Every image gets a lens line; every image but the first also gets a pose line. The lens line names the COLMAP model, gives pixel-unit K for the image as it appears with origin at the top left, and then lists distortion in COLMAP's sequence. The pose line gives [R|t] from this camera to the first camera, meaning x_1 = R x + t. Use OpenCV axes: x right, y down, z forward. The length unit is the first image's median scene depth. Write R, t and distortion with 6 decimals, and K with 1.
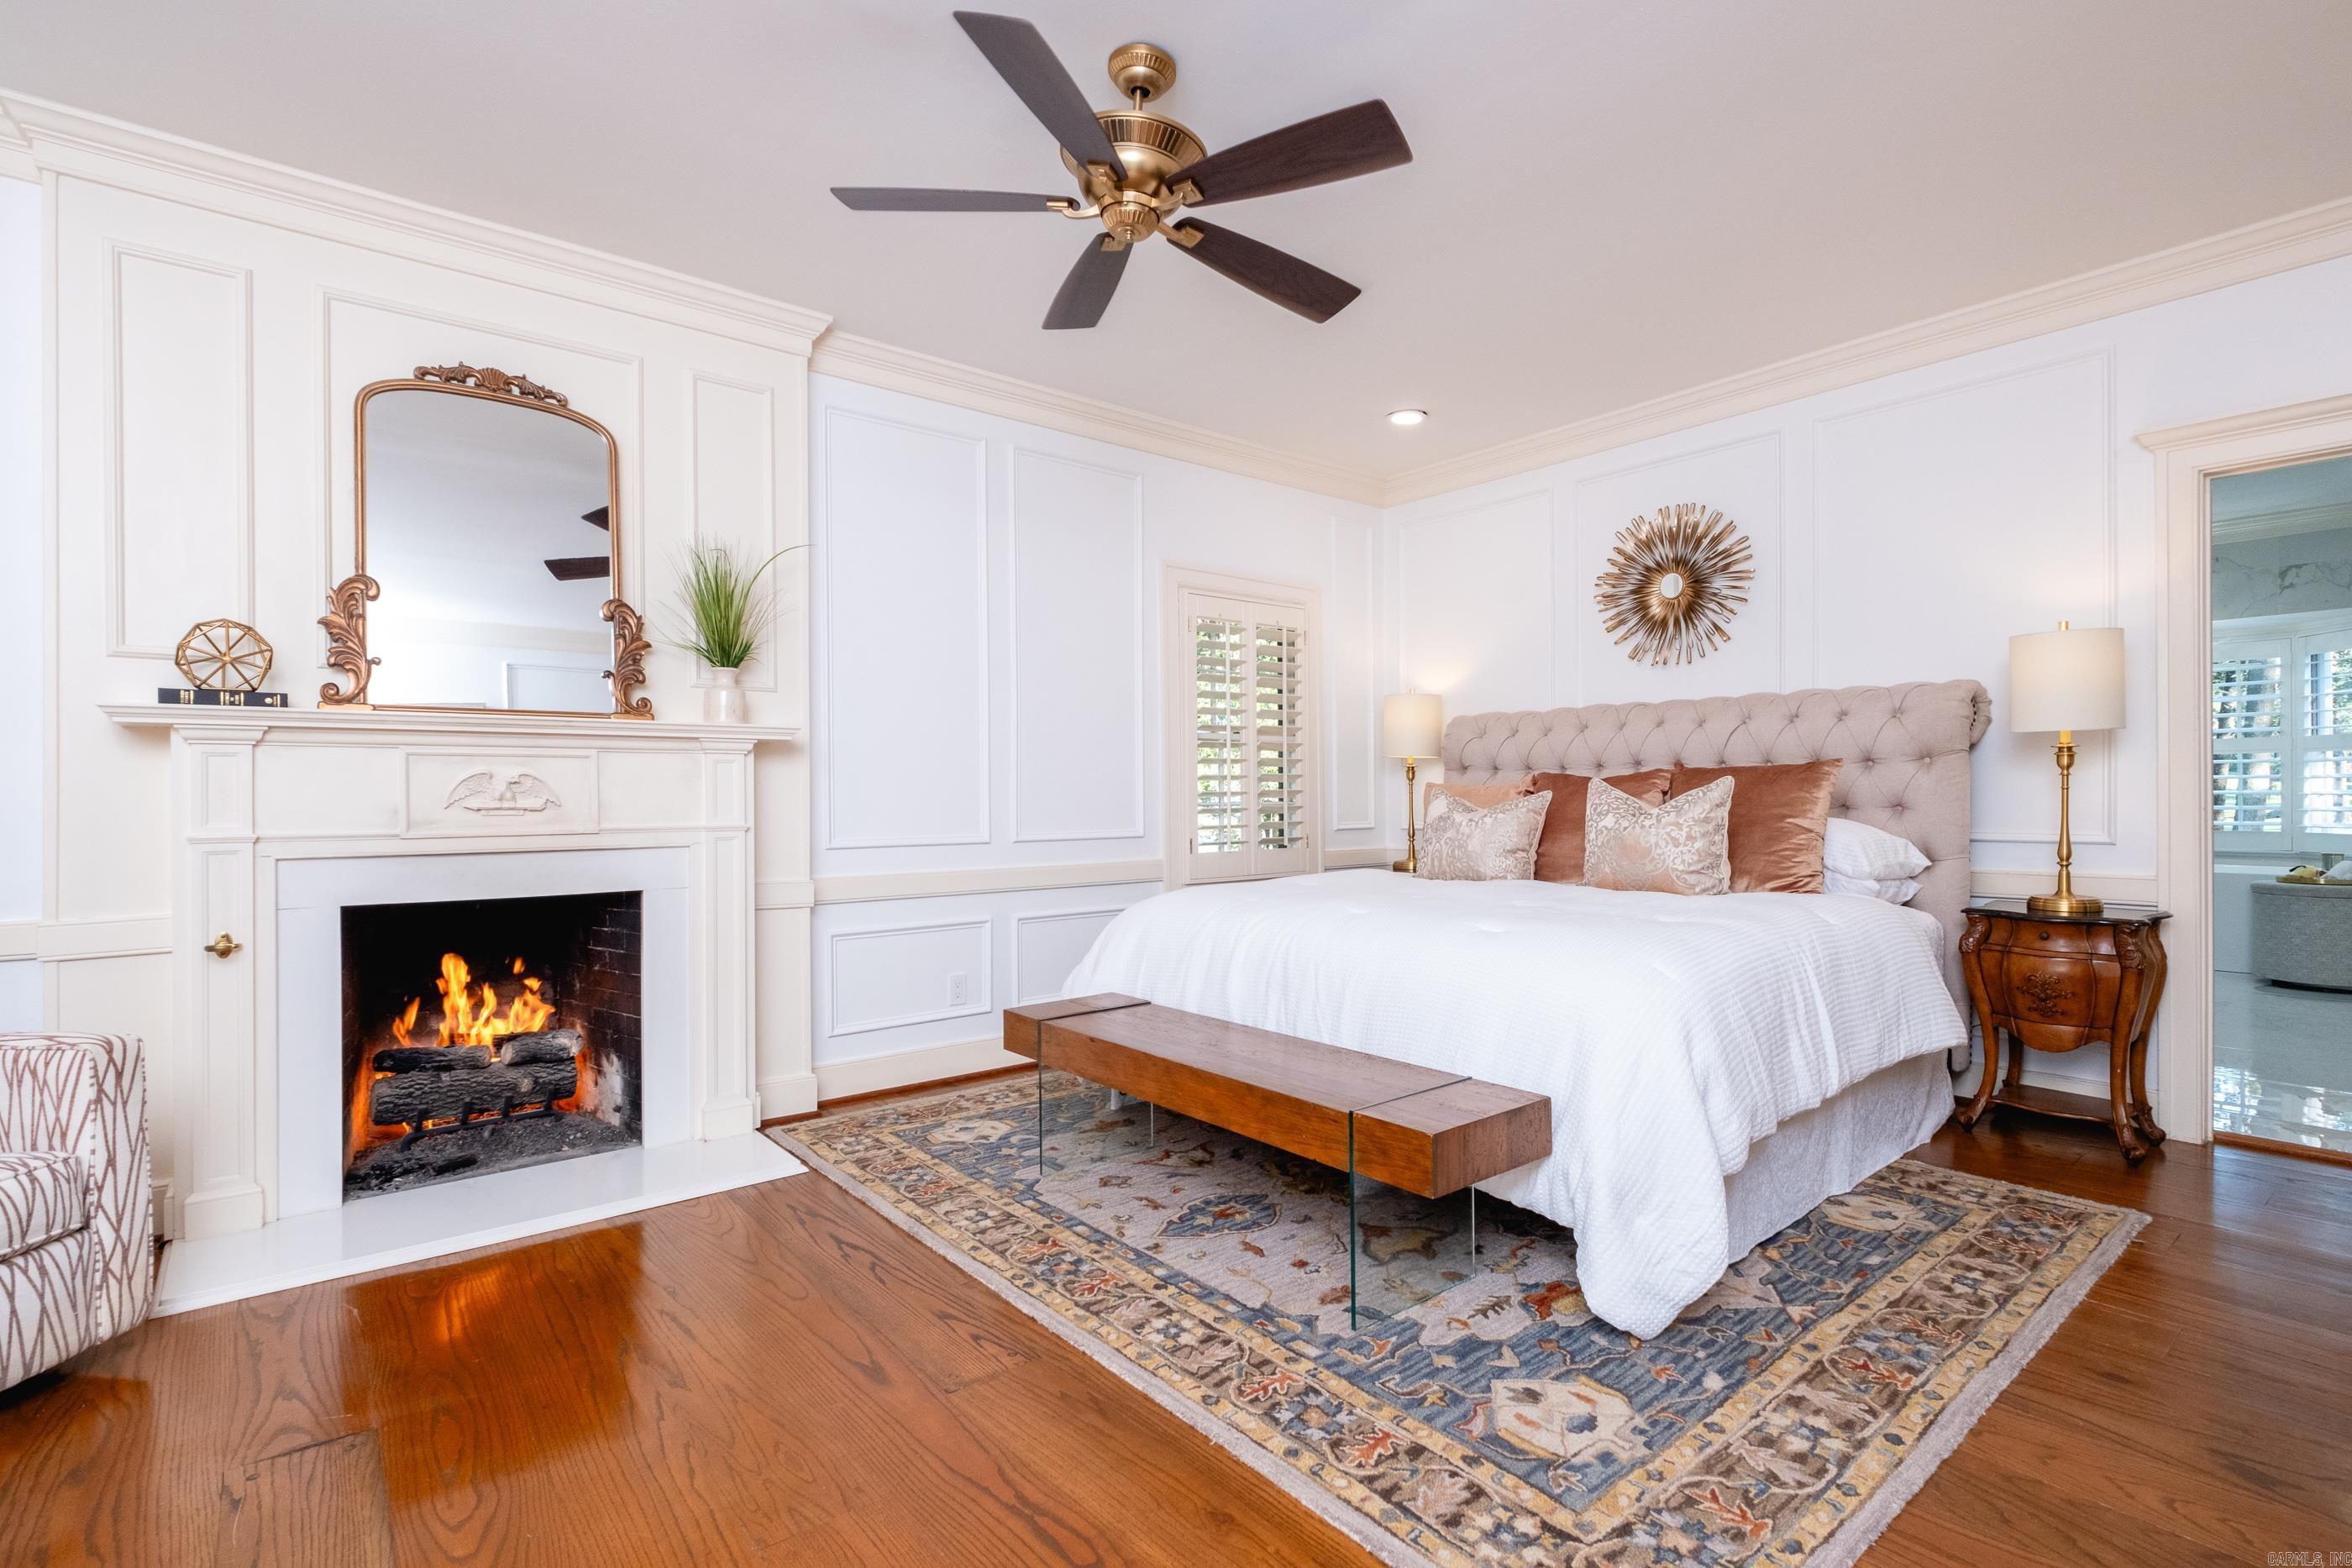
lens RADIAL K [[1074.3, 0, 1180.5], [0, 1074.3, 782.7], [0, 0, 1]] dist [0.000498, -0.000518]
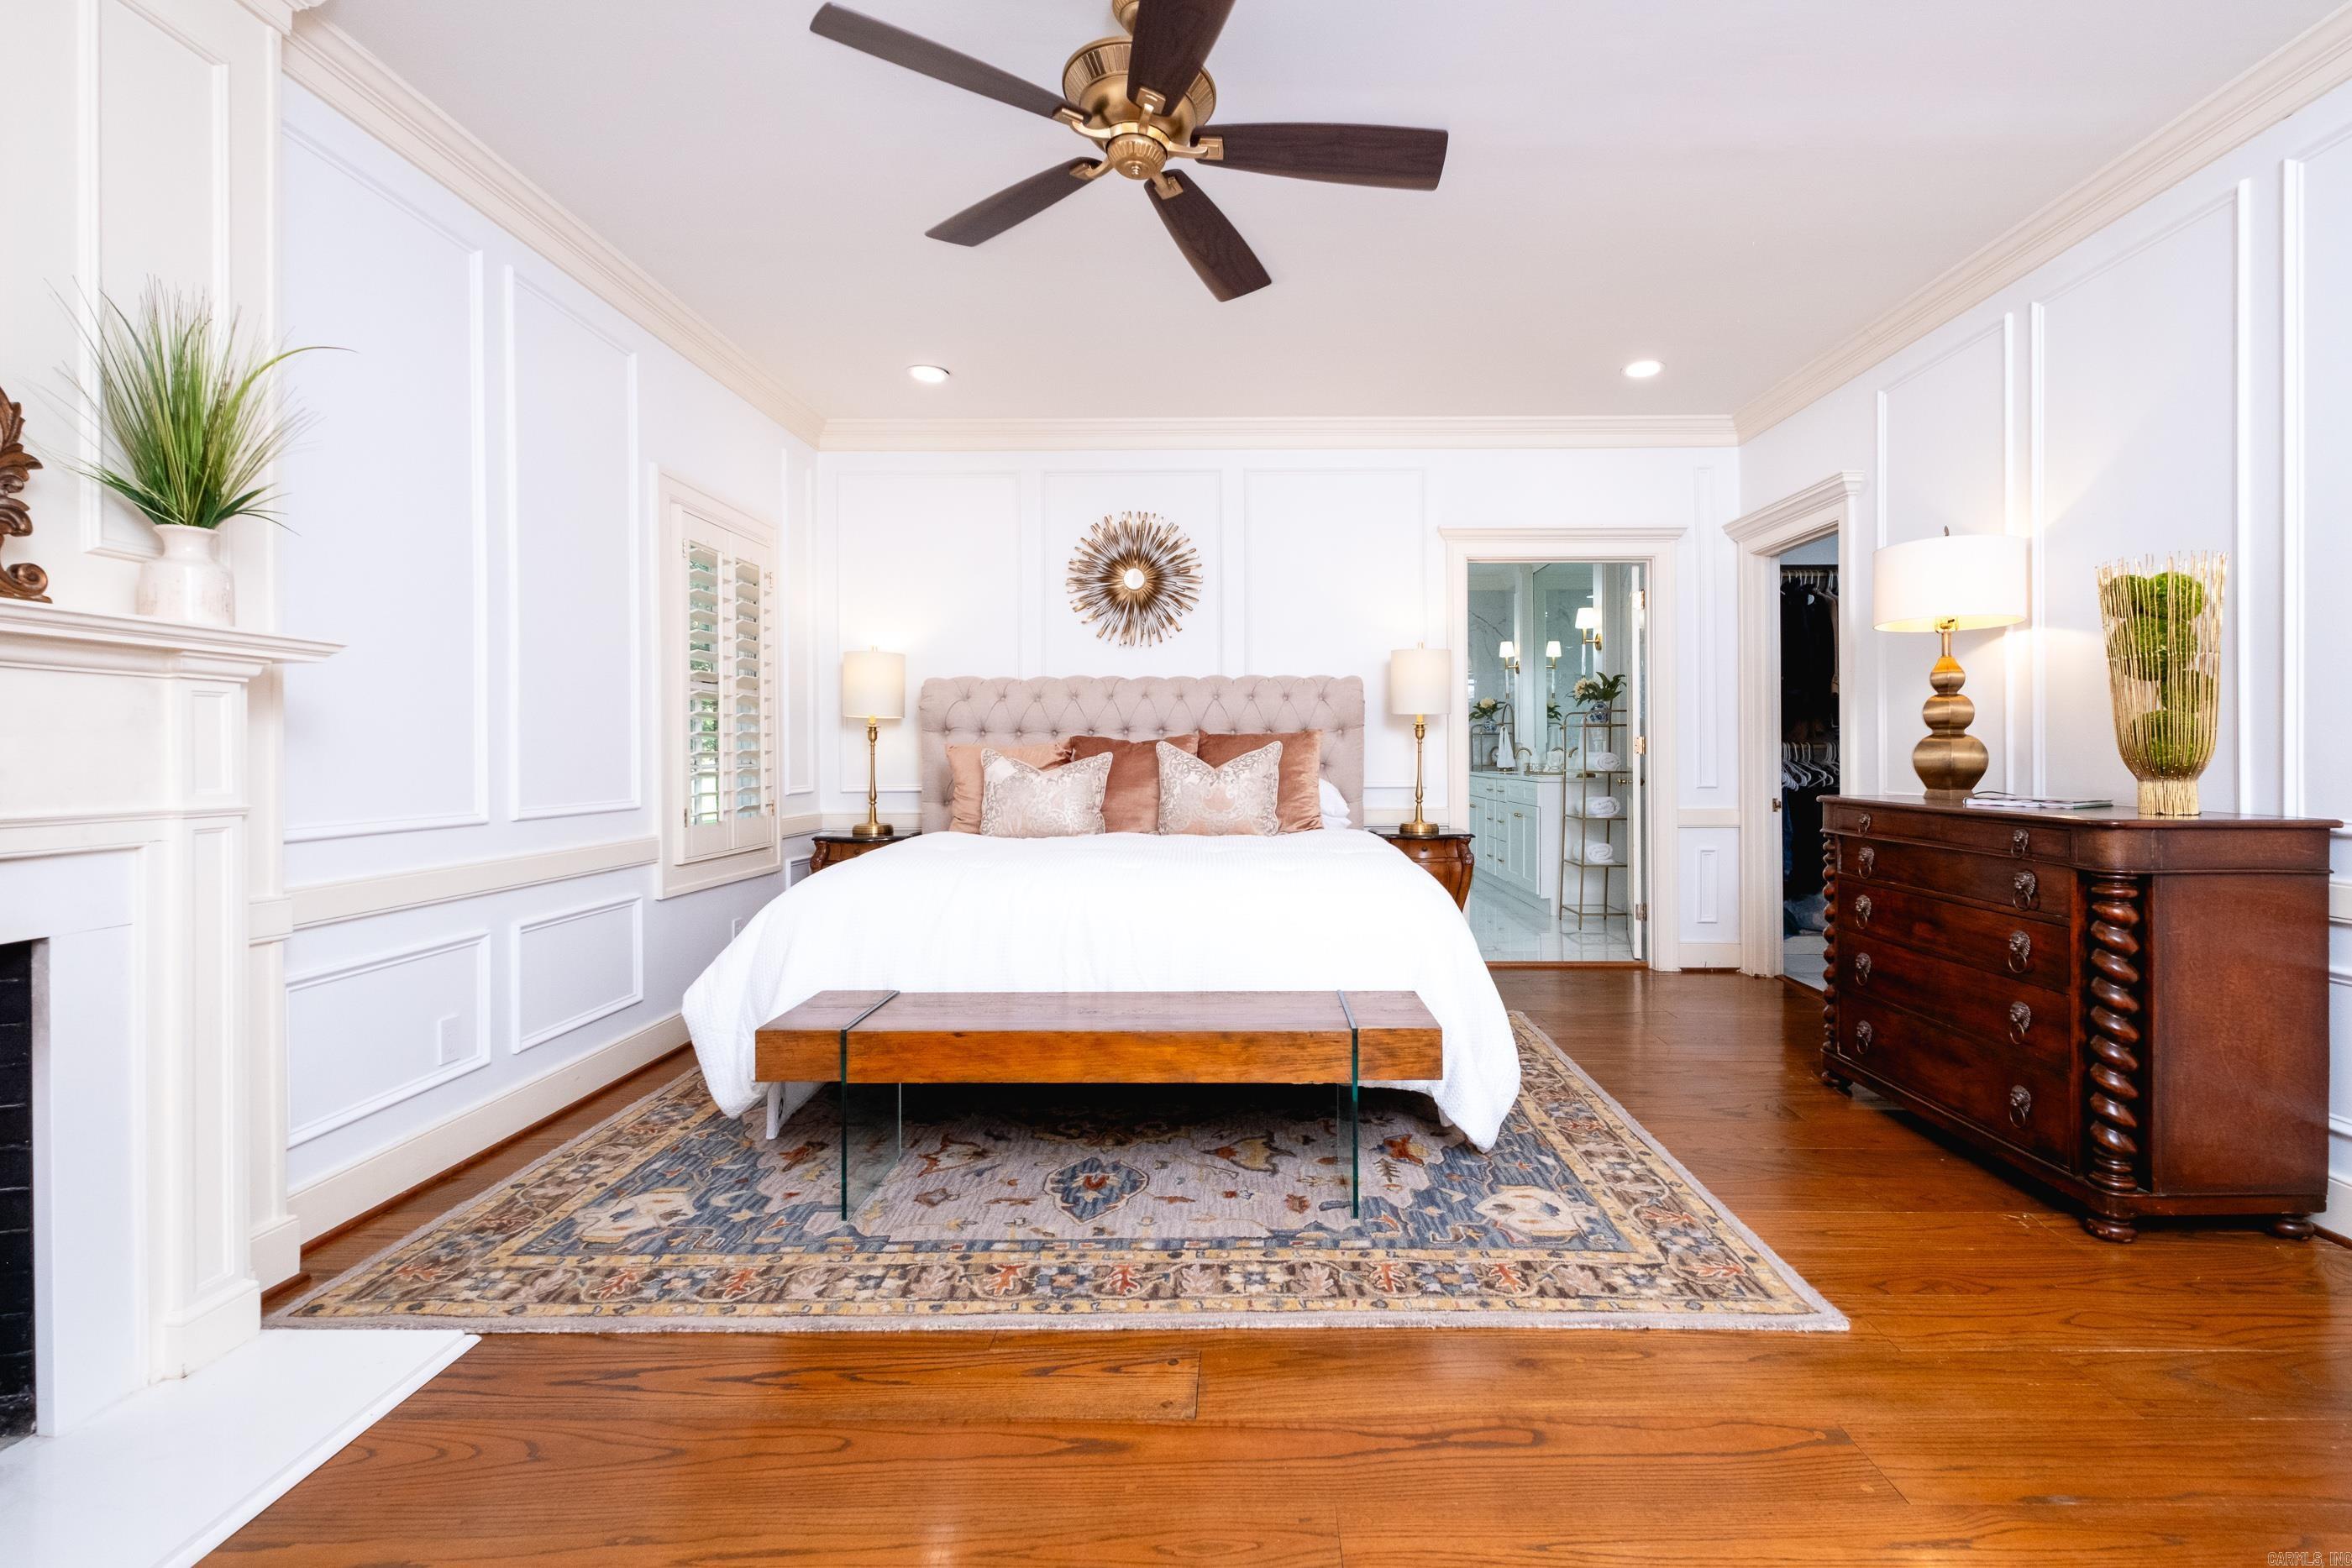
lens RADIAL K [[1071.7, 0, 1206.7], [0, 1071.7, 745.4], [0, 0, 1]] dist [0.004270, -0.000213]
pose [[0.648937, 0.008706, 0.760793, -0.625776], [-0.007767, 0.999958, -0.004818, 0.006955], [-0.760803, -0.002782, 0.648977, 0.286970]]
